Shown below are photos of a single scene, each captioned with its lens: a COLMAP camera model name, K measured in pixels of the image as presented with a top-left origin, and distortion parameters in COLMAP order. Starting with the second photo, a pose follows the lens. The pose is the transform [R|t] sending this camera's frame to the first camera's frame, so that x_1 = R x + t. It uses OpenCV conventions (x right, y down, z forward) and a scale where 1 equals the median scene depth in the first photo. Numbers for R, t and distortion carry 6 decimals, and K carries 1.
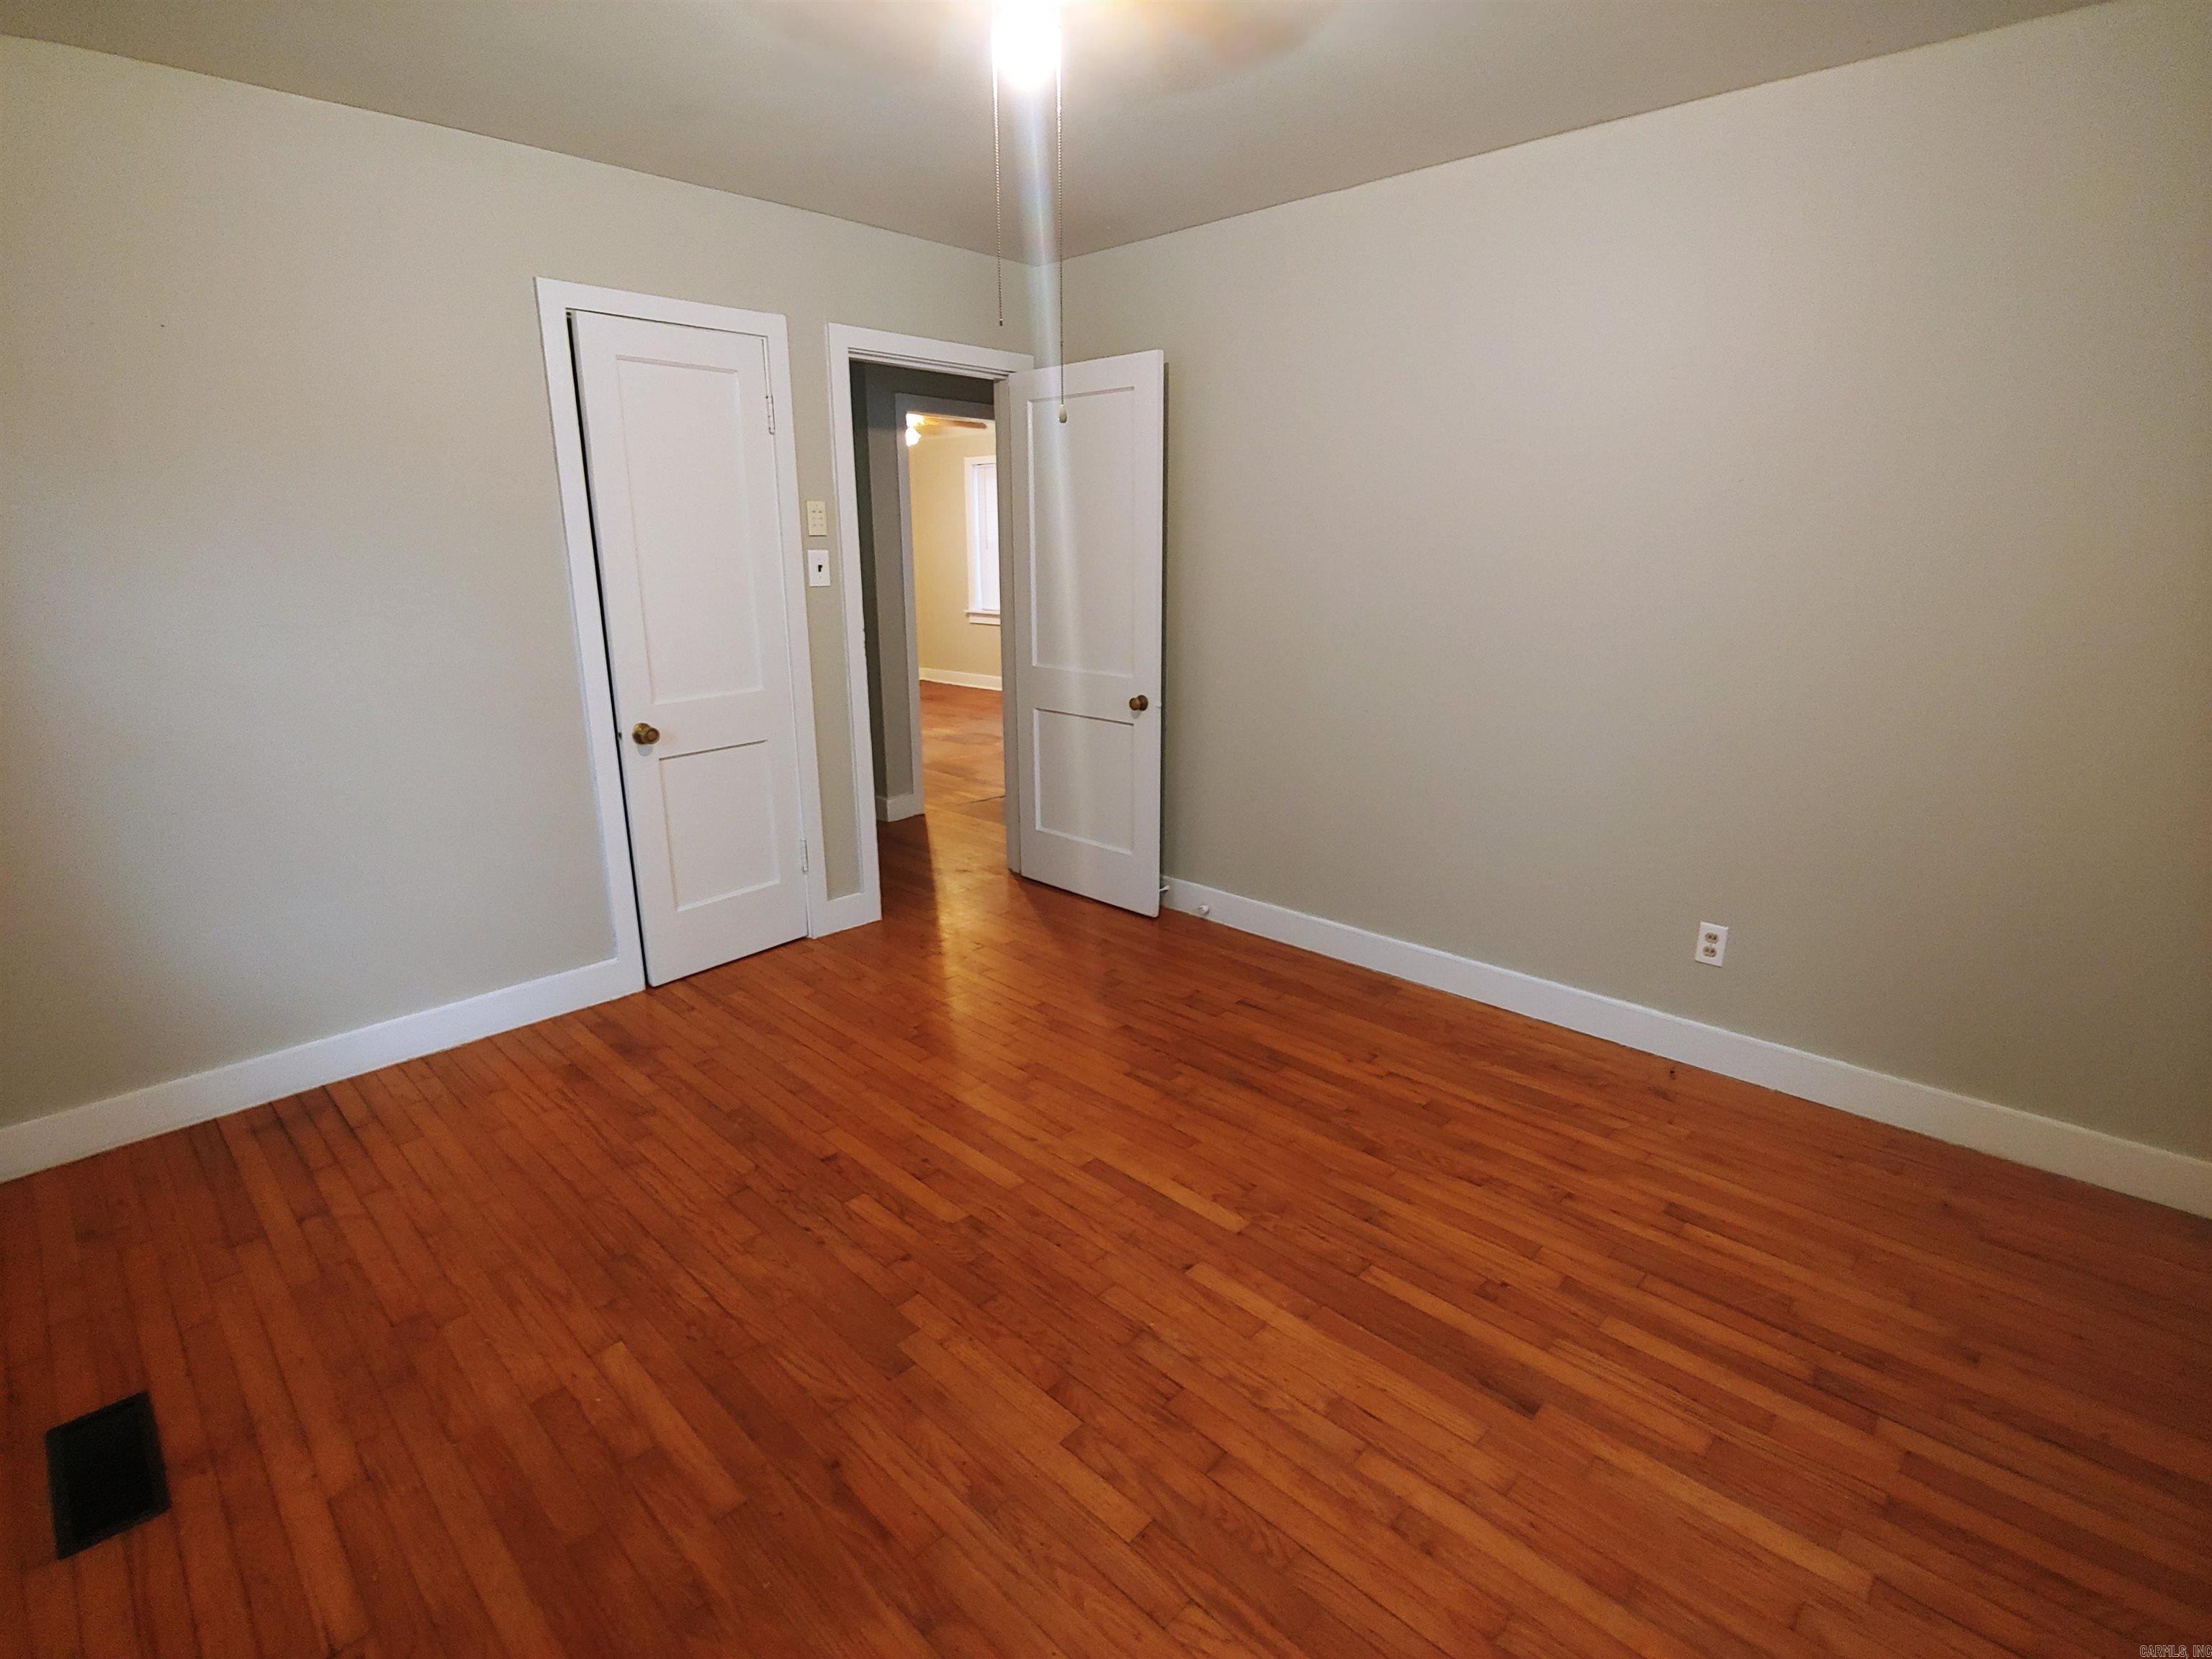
lens RADIAL K [[1057.5, 0, 1110.3], [0, 1057.5, 822.1], [0, 0, 1]] dist [-0.021614, 0.001263]
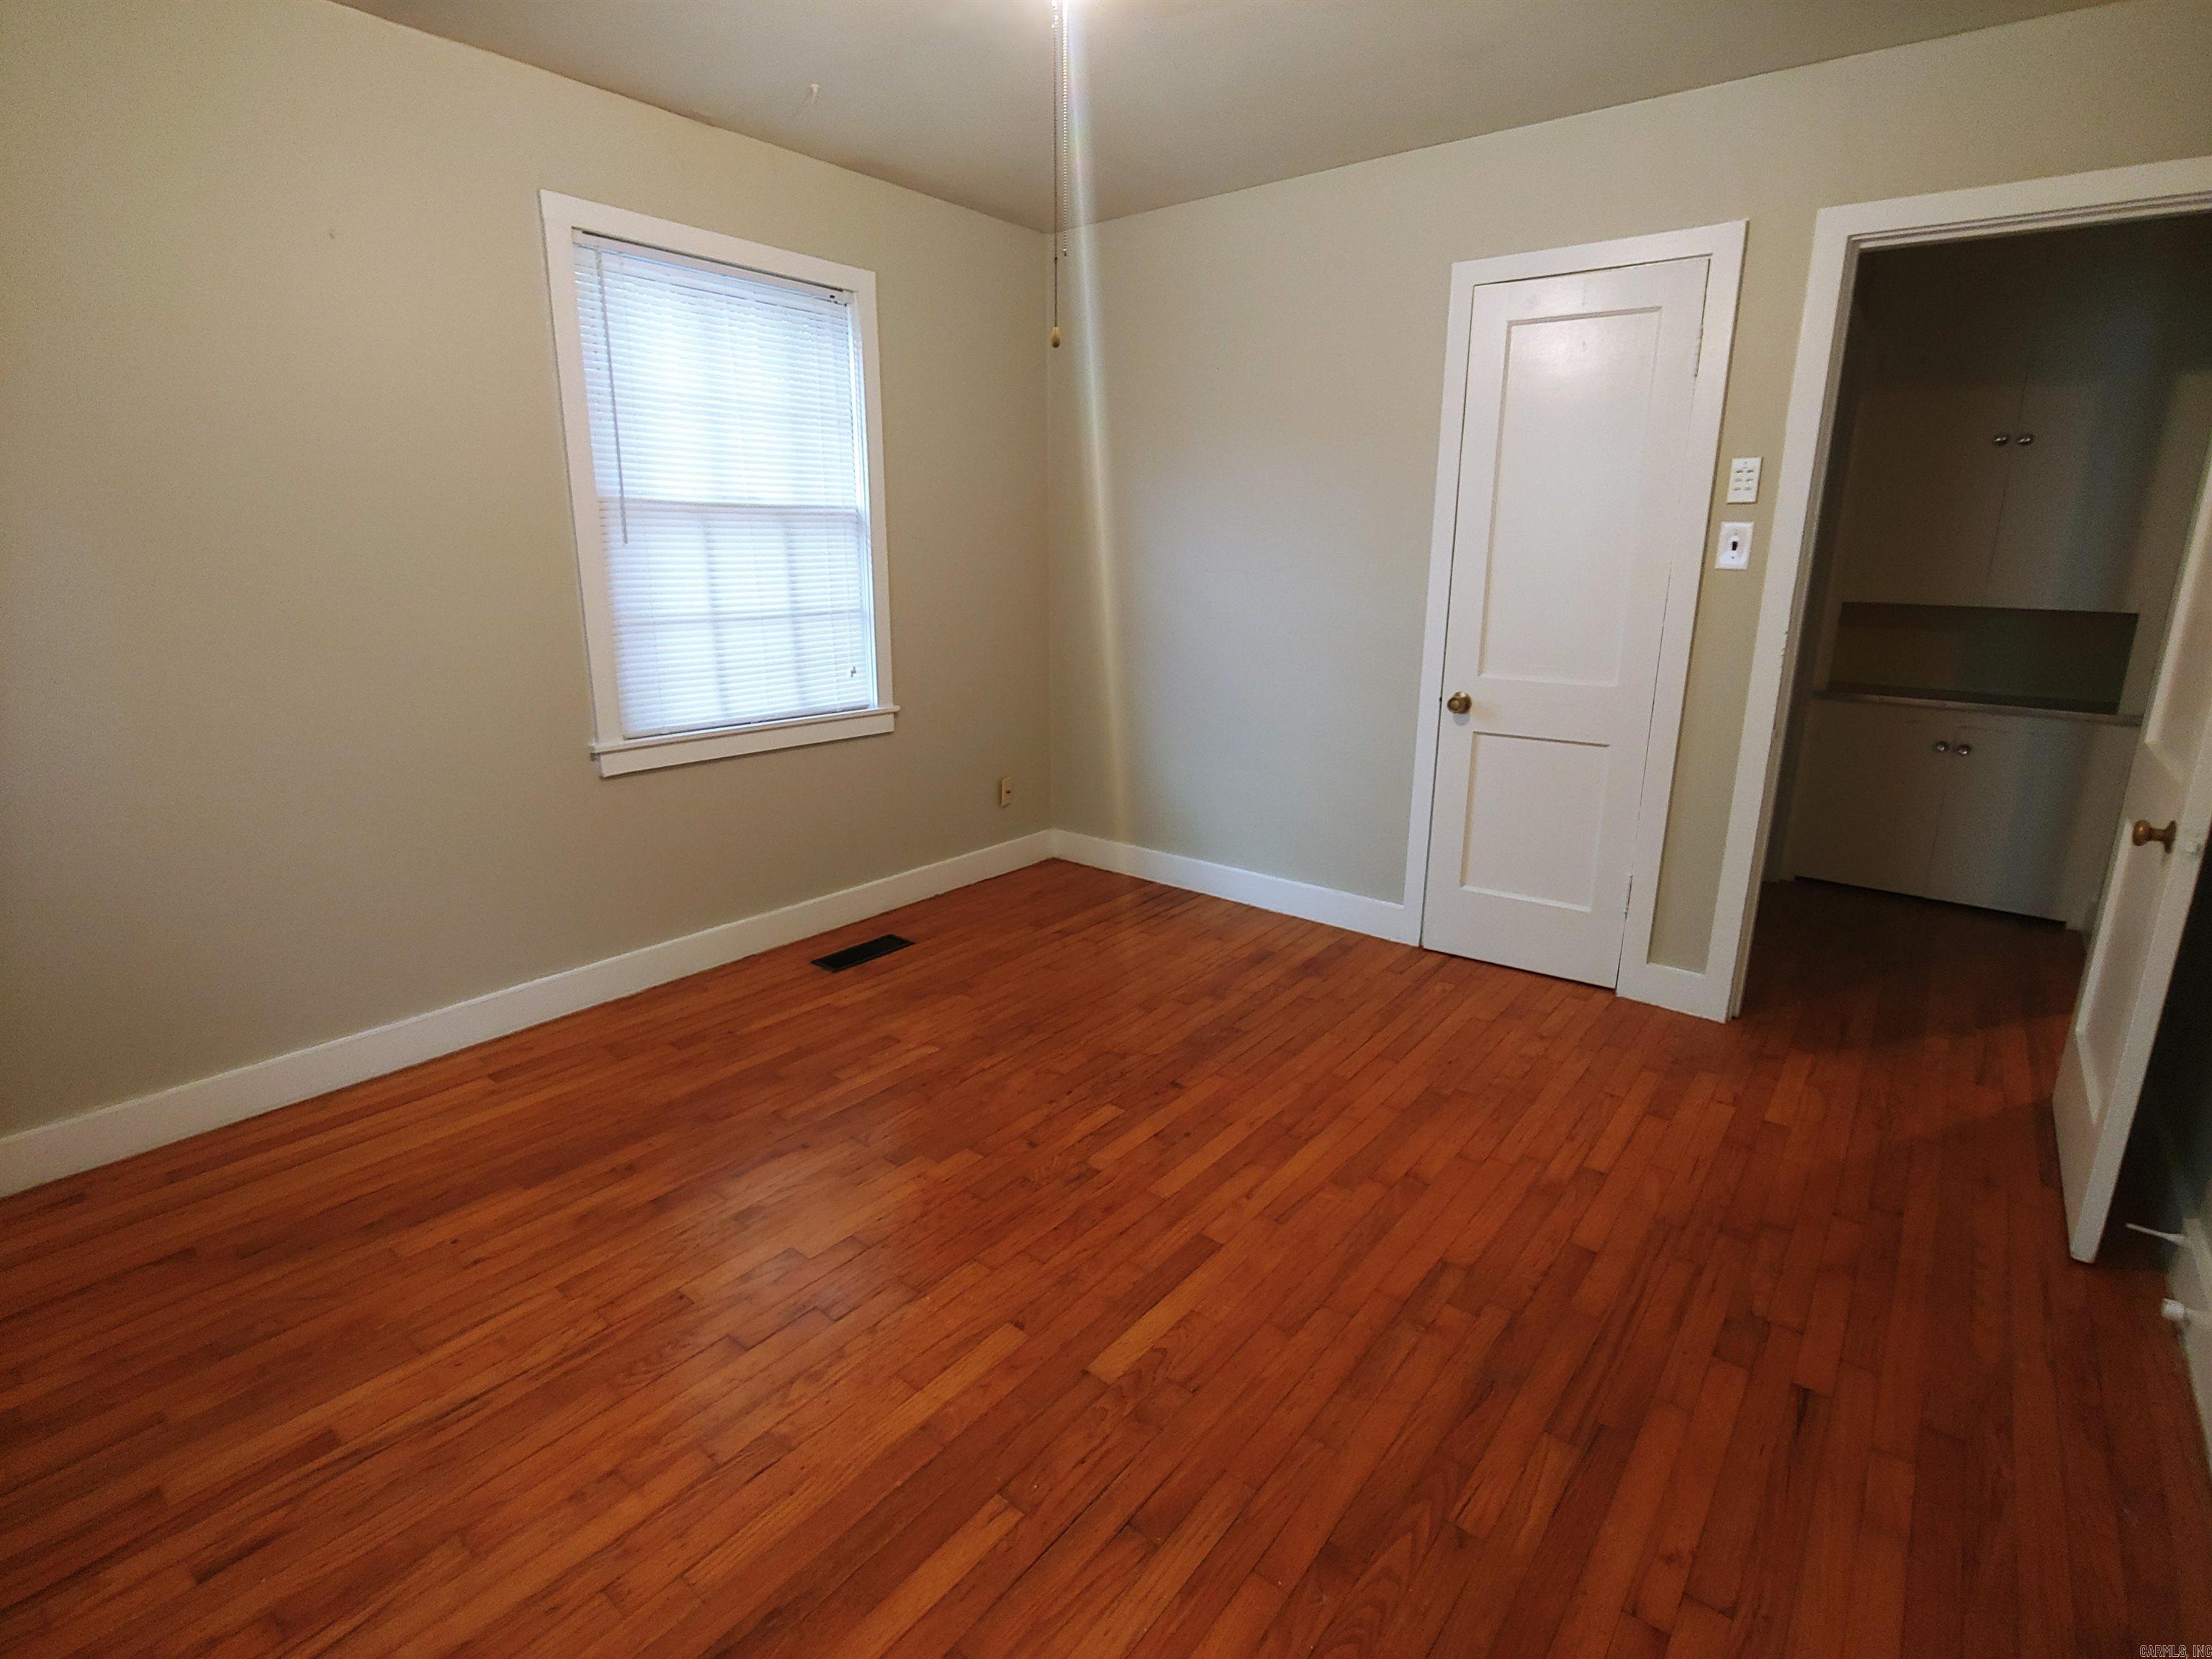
lens RADIAL K [[1063.6, 0, 1117.9], [0, 1063.6, 821.6], [0, 0, 1]] dist [-0.019828, 0.000880]
pose [[0.085533, 0.253960, -0.963425, 0.741360], [-0.265891, 0.937718, 0.223578, -0.162819], [0.960201, 0.237043, 0.147731, 0.781294]]
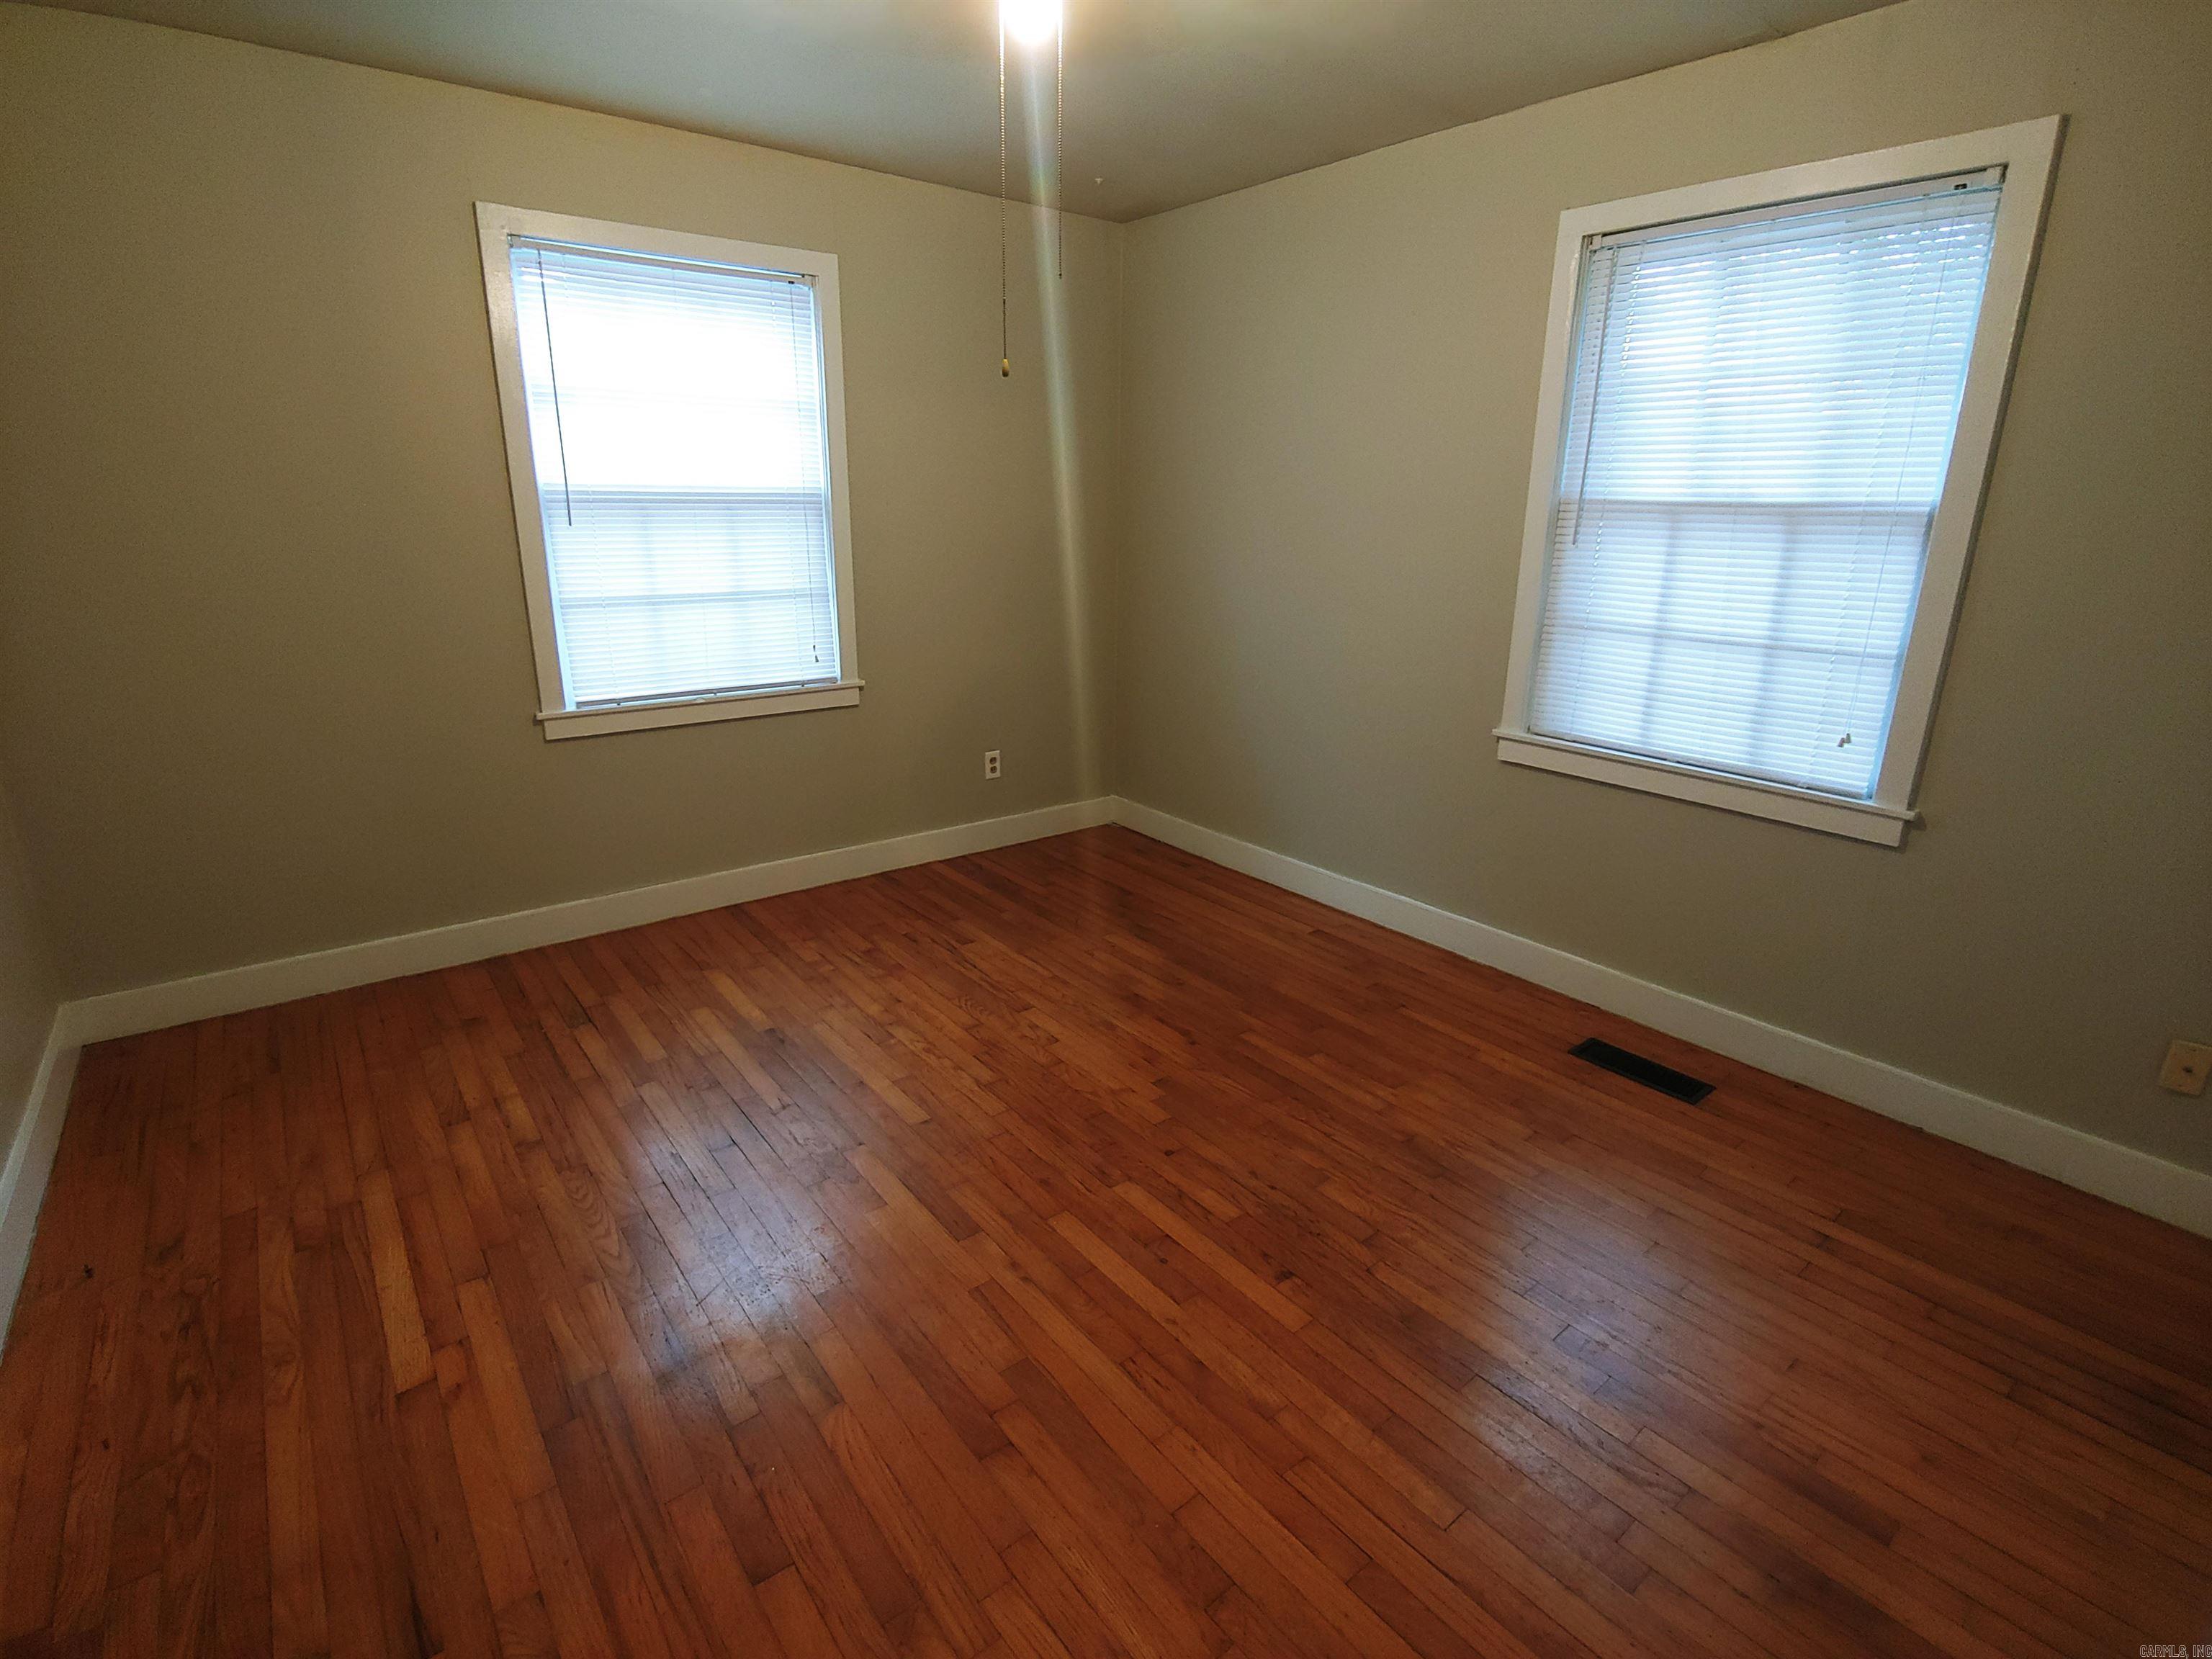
lens RADIAL K [[1057.5, 0, 1110.3], [0, 1057.5, 822.1], [0, 0, 1]] dist [-0.021614, 0.001263]
pose [[-0.989875, -0.051858, 0.132133, -0.242031], [0.025127, 0.852158, 0.522681, -0.422693], [-0.139703, 0.520708, -0.842227, 1.629455]]
